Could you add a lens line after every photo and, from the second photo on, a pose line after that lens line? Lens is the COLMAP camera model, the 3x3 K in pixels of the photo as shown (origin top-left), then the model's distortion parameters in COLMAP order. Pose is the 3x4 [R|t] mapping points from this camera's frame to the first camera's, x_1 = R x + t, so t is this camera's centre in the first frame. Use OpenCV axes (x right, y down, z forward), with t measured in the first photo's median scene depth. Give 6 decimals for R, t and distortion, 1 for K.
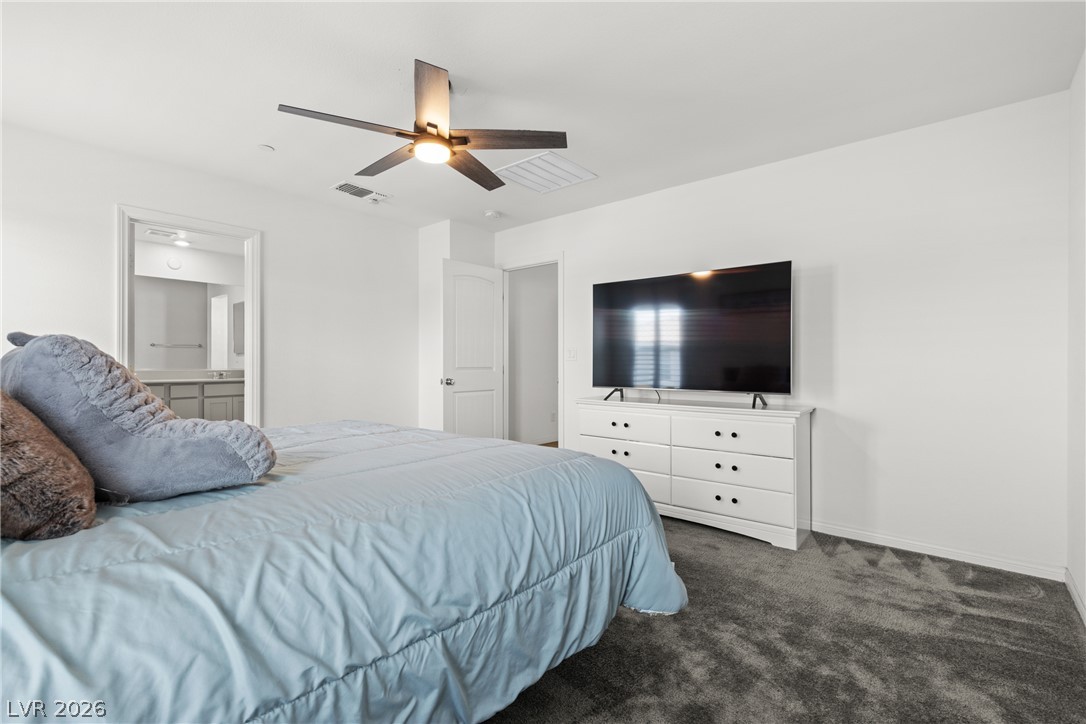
lens RADIAL K [[488.2, 0, 548.4], [0, 488.2, 360.5], [0, 0, 1]] dist [0.011342, -0.000314]
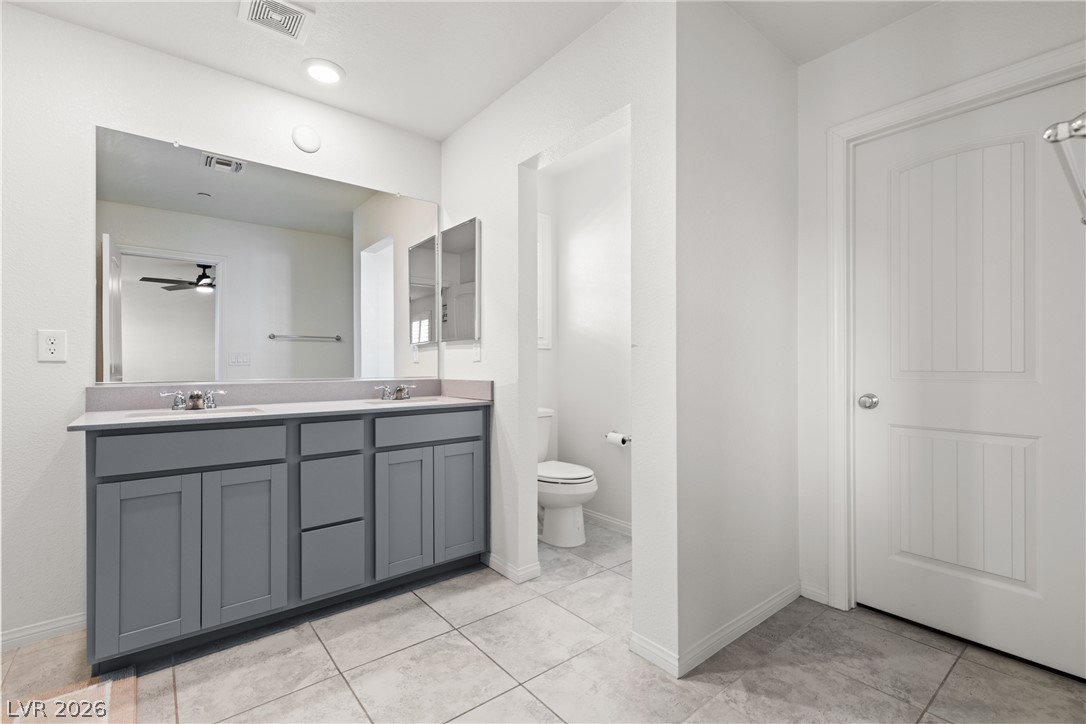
lens RADIAL K [[488.2, 0, 548.4], [0, 488.2, 360.5], [0, 0, 1]] dist [0.011342, -0.000314]
pose [[0.984536, -0.002442, -0.175163, -0.491228], [0.001226, 0.999974, -0.007051, 0.005028], [0.175175, 0.006727, 0.984514, 0.629993]]
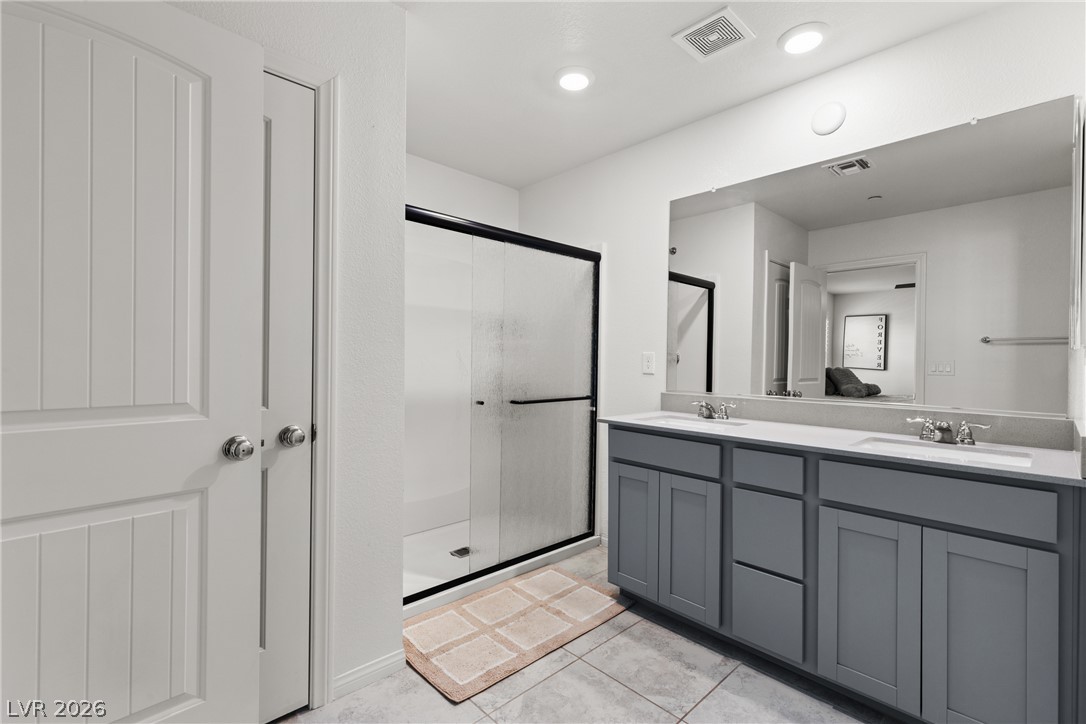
lens RADIAL K [[488.2, 0, 548.4], [0, 488.2, 360.5], [0, 0, 1]] dist [0.011342, -0.000314]
pose [[-0.096419, 0.002216, -0.995338, -0.380004], [-0.011342, 0.999930, 0.003325, -0.011450], [0.995276, 0.011610, -0.096387, 0.861157]]
